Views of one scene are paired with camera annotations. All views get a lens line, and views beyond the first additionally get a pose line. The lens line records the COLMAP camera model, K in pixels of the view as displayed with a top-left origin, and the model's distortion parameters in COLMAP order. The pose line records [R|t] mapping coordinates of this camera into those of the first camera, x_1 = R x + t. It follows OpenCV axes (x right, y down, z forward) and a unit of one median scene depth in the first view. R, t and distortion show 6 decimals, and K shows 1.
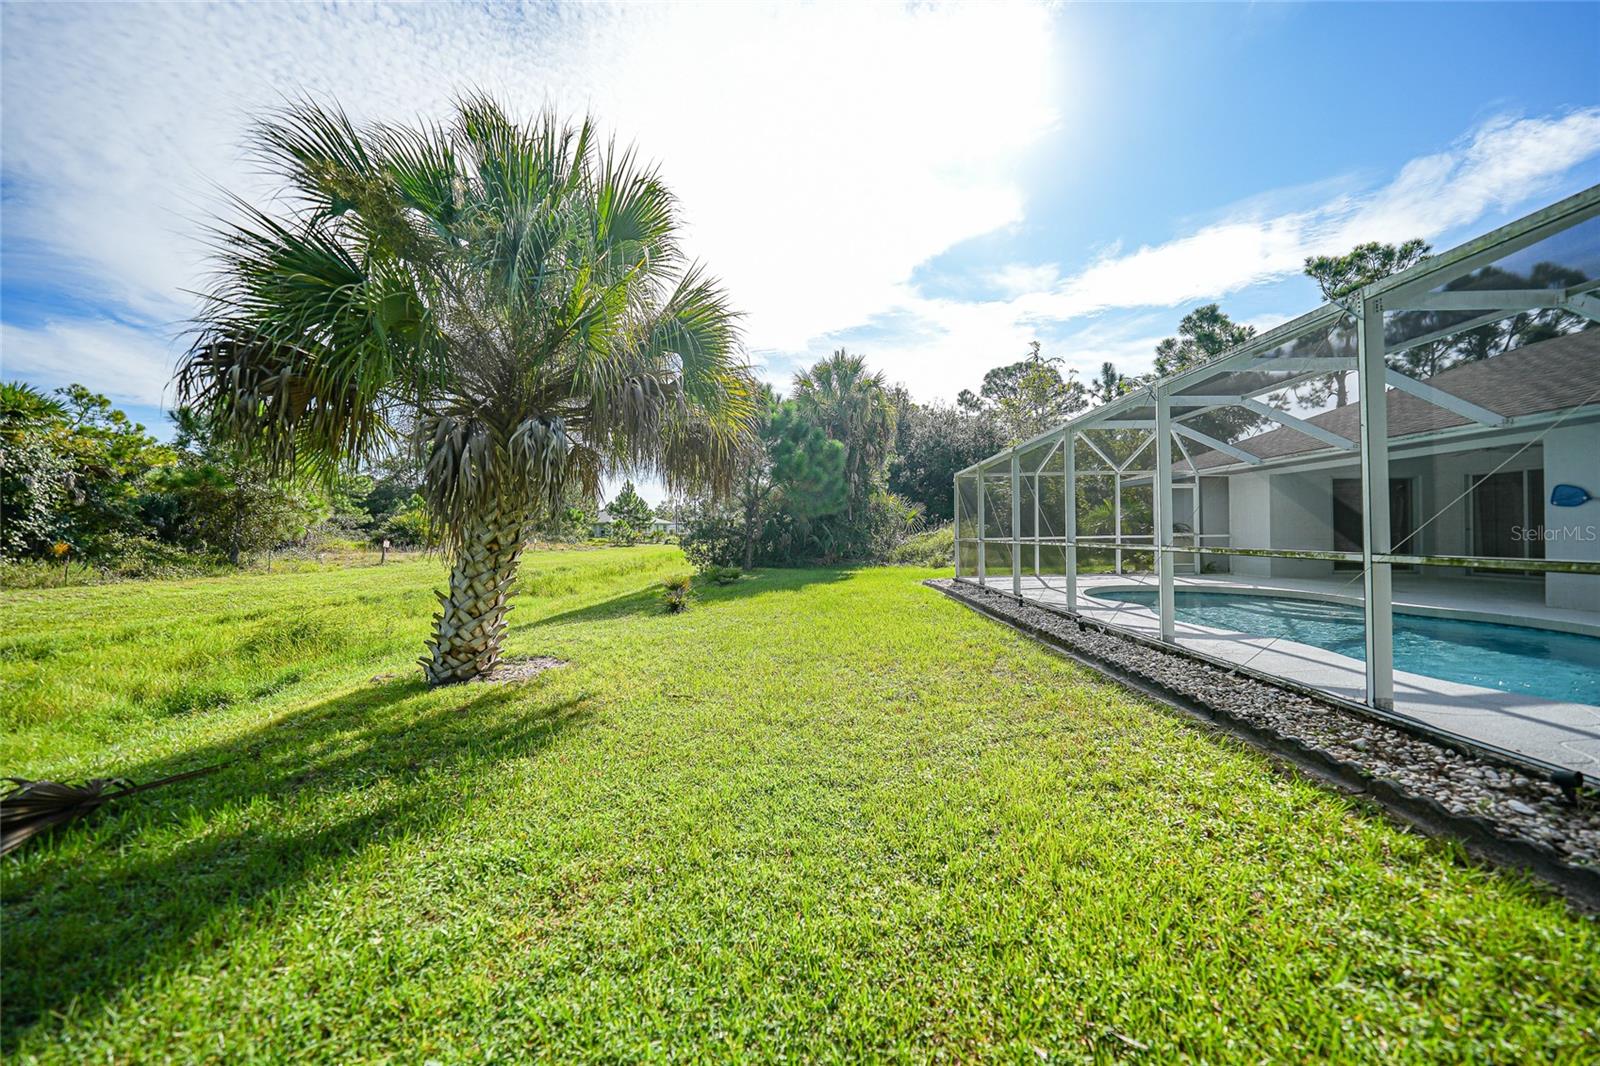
lens RADIAL K [[558.8, 0, 799.3], [0, 558.8, 531.8], [0, 0, 1]] dist [-0.022373, 0.005377]
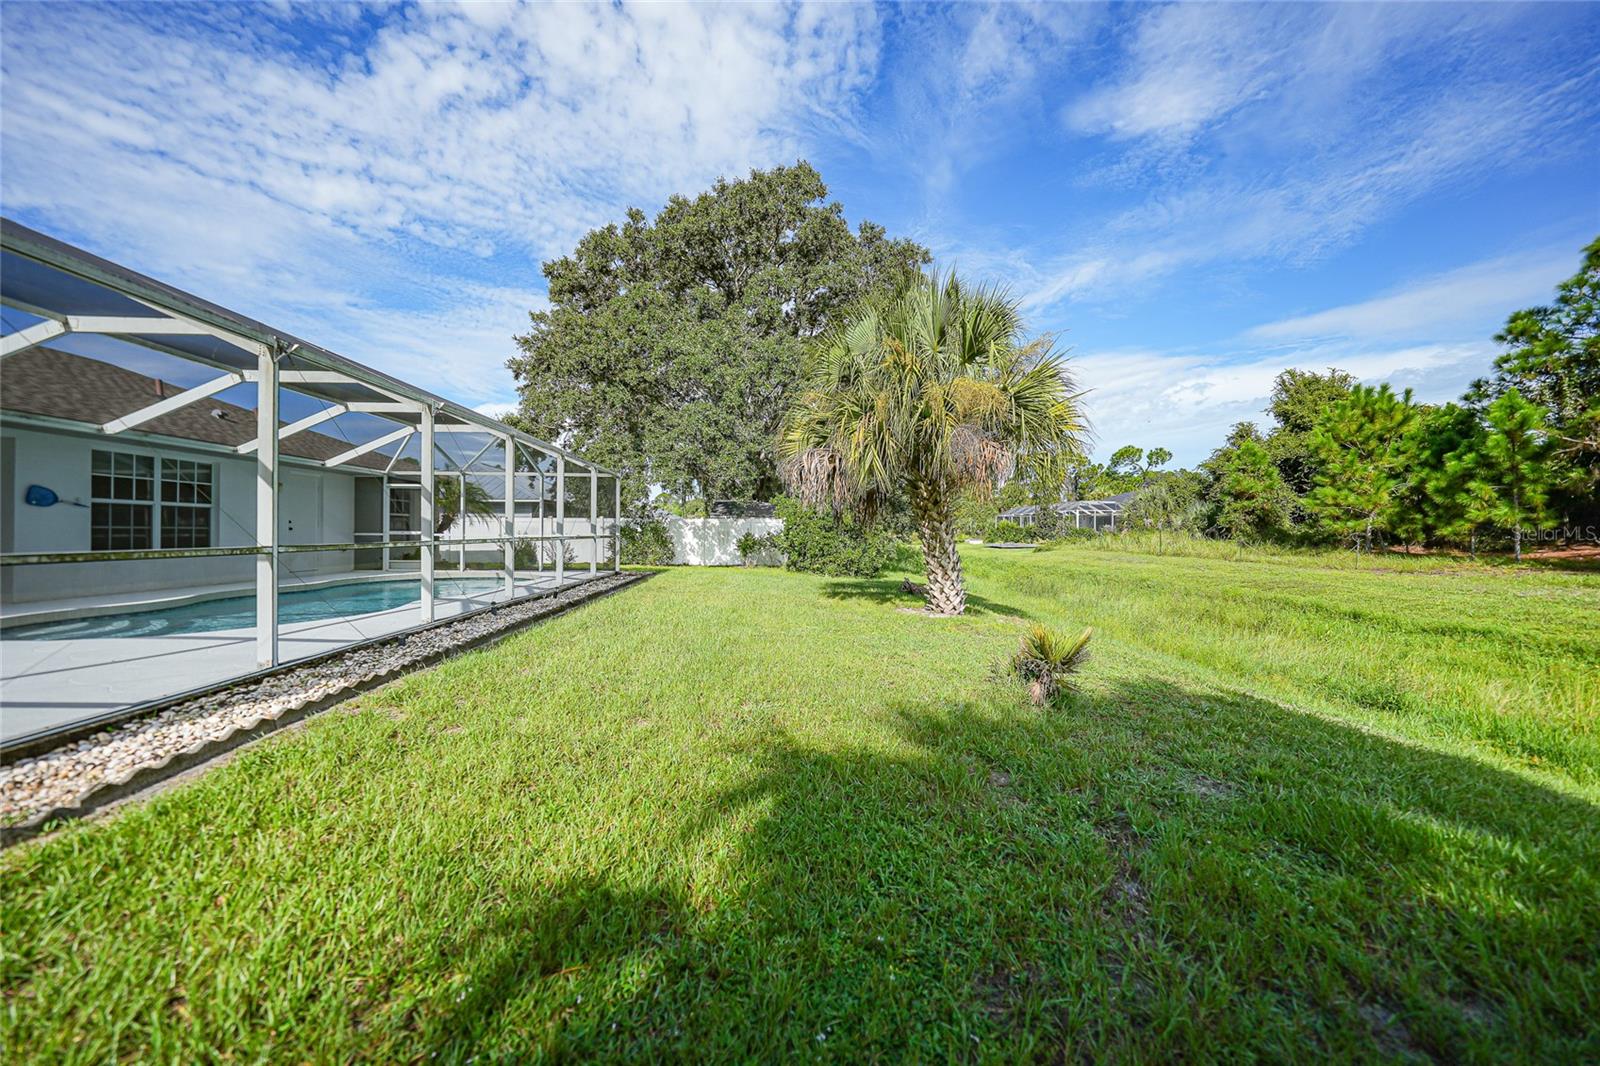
lens RADIAL K [[558.8, 0, 807.0], [0, 558.8, 530.3], [0, 0, 1]] dist [-0.022373, 0.005377]
pose [[-0.995946, 0.005043, -0.089815, -0.001580], [0.005405, 0.999978, -0.003797, 0.003593], [0.089794, -0.004267, -0.995951, 0.602231]]
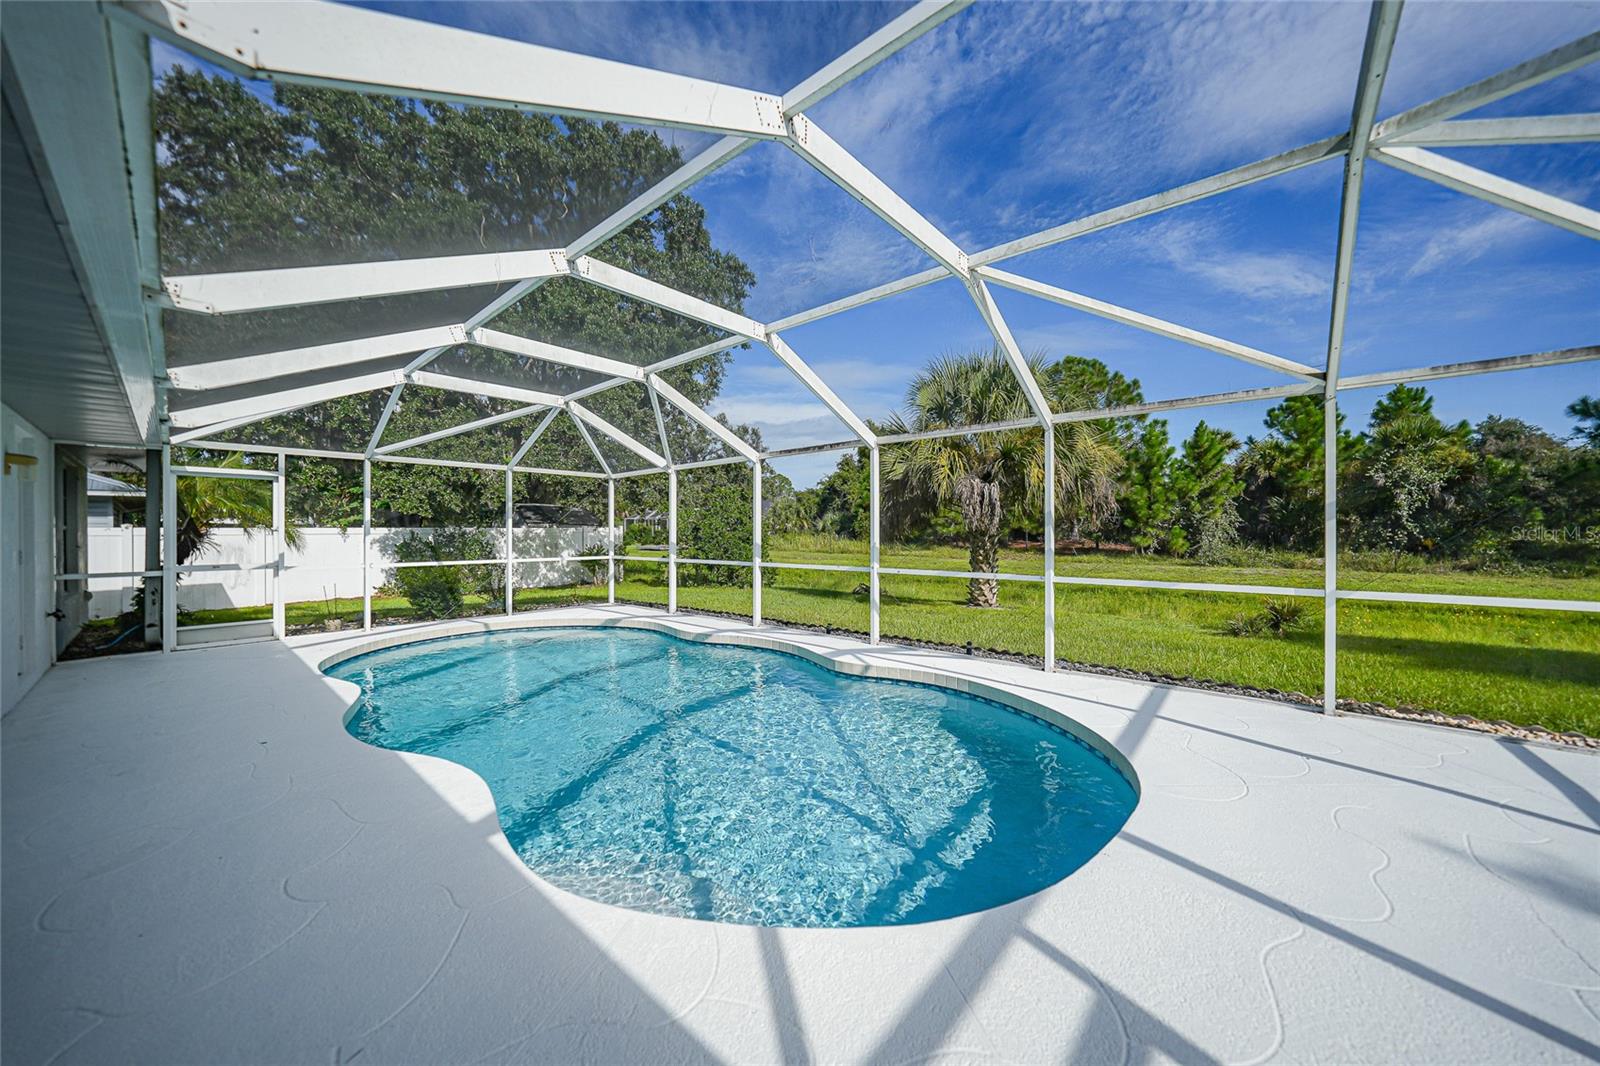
lens RADIAL K [[558.8, 0, 799.1], [0, 558.8, 536.9], [0, 0, 1]] dist [-0.022373, 0.005377]
pose [[-0.636183, 0.020126, -0.771275, 0.384251], [0.012142, 0.999797, 0.016074, -0.013466], [0.771442, 0.000861, -0.636298, 0.408513]]
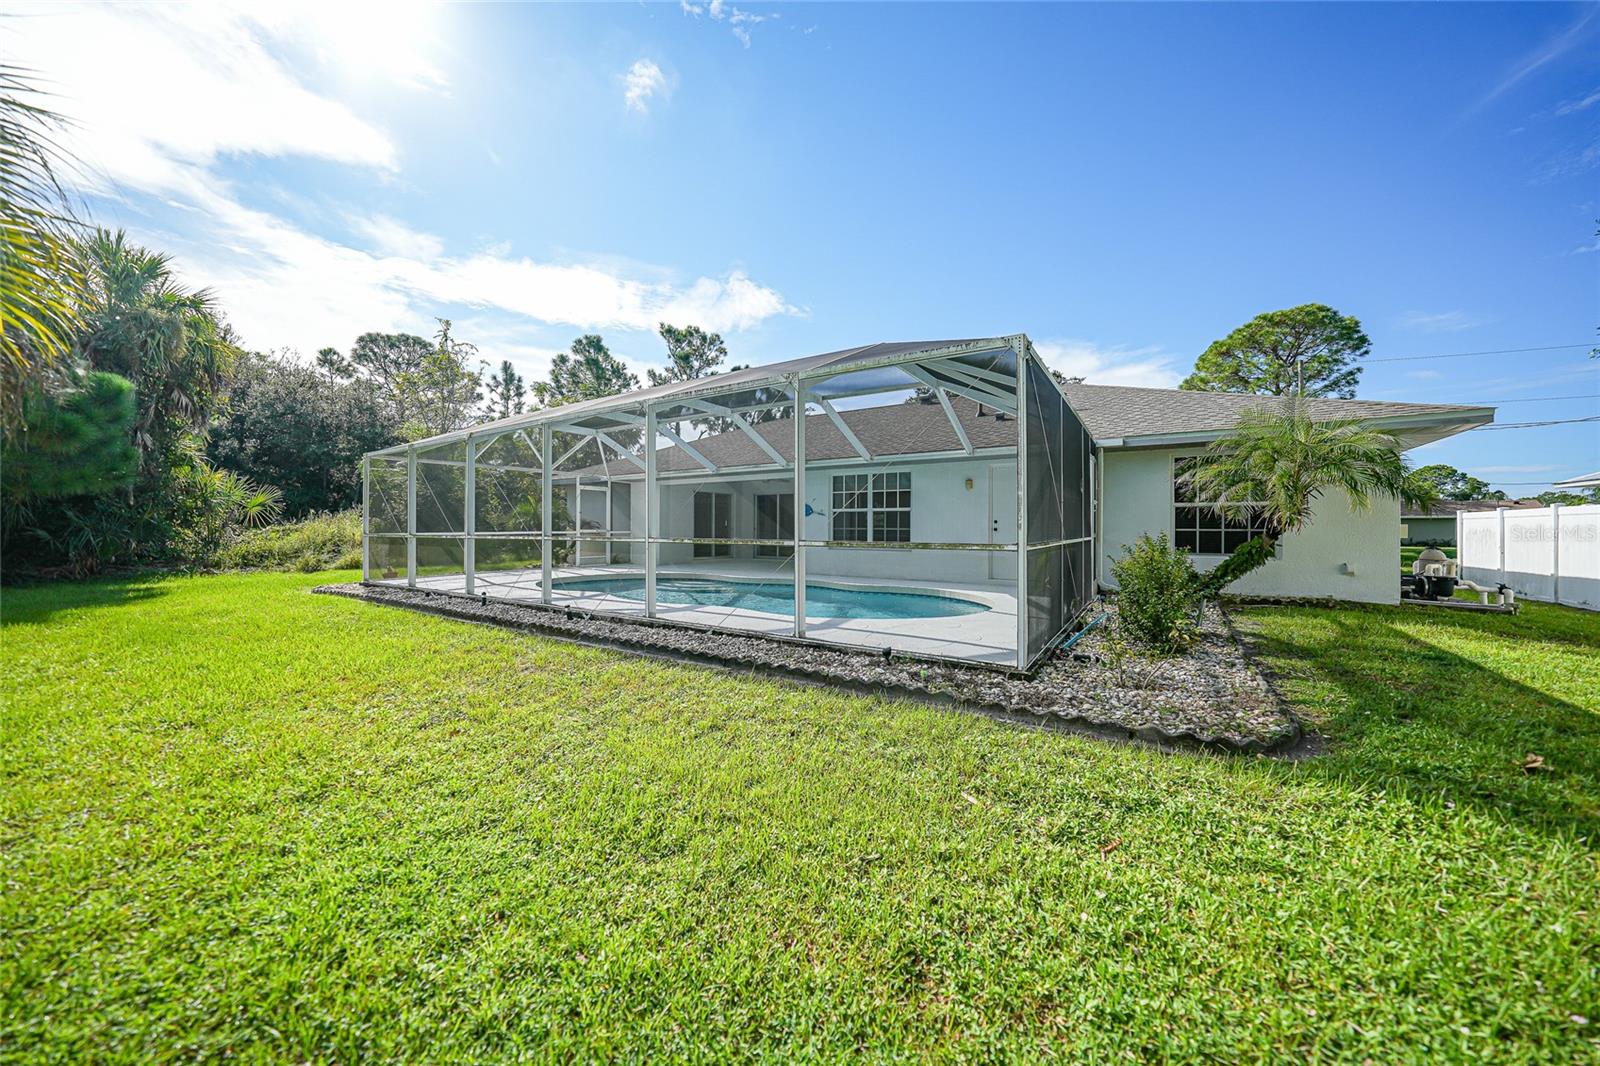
lens RADIAL K [[558.8, 0, 805.2], [0, 558.8, 526.2], [0, 0, 1]] dist [-0.022373, 0.005377]
pose [[0.511387, 0.015312, 0.859214, -0.040802], [-0.010459, 0.999878, -0.011594, 0.002064], [-0.859287, -0.003058, 0.511485, 0.019001]]
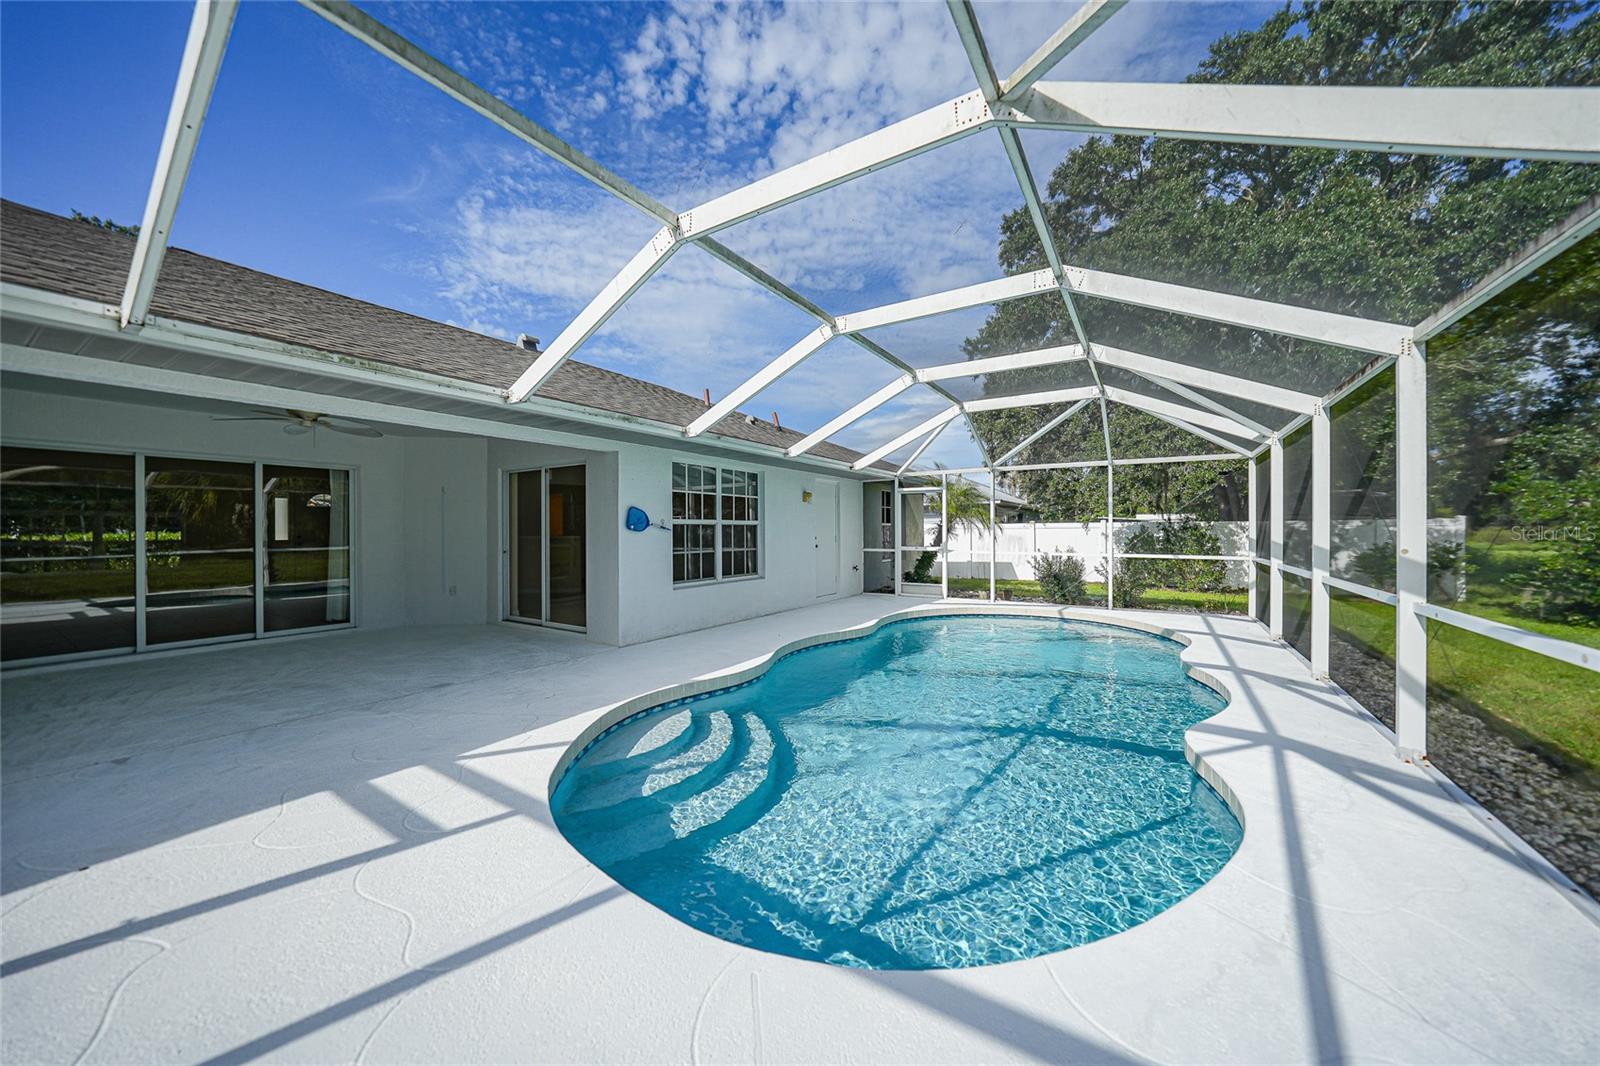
lens RADIAL K [[558.8, 0, 810.8], [0, 558.8, 537.0], [0, 0, 1]] dist [-0.022373, 0.005377]
pose [[-0.864269, 0.007905, 0.502967, 0.189127], [0.012649, 0.999902, 0.006019, -0.010718], [-0.502870, 0.011564, -0.864285, 0.450051]]
